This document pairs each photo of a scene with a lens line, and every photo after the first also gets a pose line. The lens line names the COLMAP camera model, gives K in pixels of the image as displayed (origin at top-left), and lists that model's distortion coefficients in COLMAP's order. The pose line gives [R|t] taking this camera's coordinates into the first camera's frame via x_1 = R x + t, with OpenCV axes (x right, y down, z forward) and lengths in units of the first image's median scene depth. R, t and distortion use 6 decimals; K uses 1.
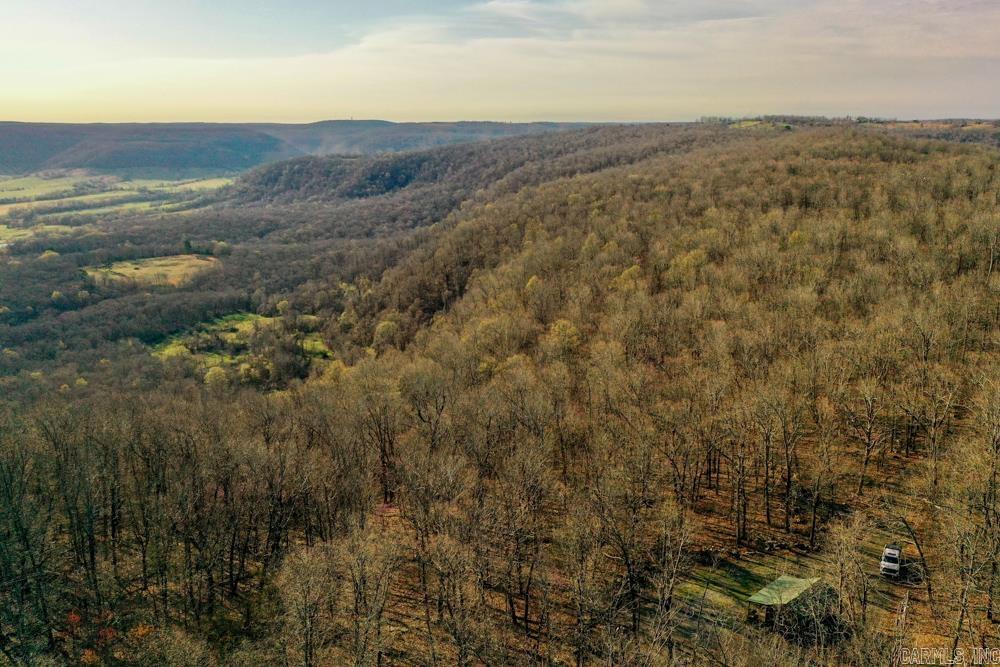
lens RADIAL K [[812.8, 0, 500.4], [0, 812.8, 333.9], [0, 0, 1]] dist [0.000535, 0.003560]
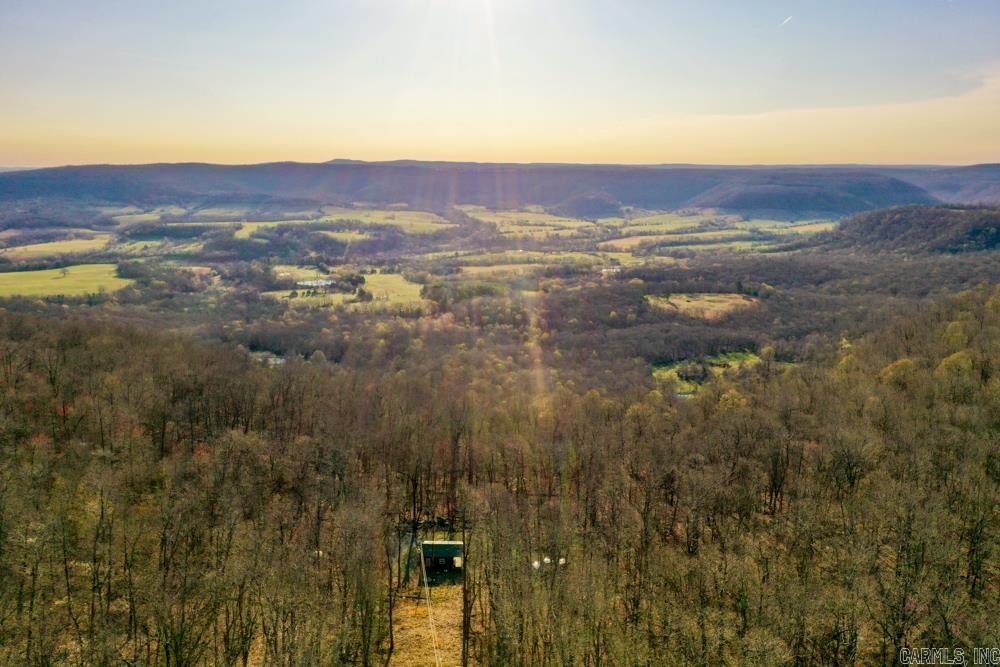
lens RADIAL K [[812.8, 0, 500.0], [0, 812.8, 333.2], [0, 0, 1]] dist [0.000535, 0.003560]
pose [[0.711174, 0.143797, -0.688153, 0.104604], [-0.174041, 0.984399, 0.025838, -0.011805], [0.681133, 0.101392, 0.725105, -0.010666]]
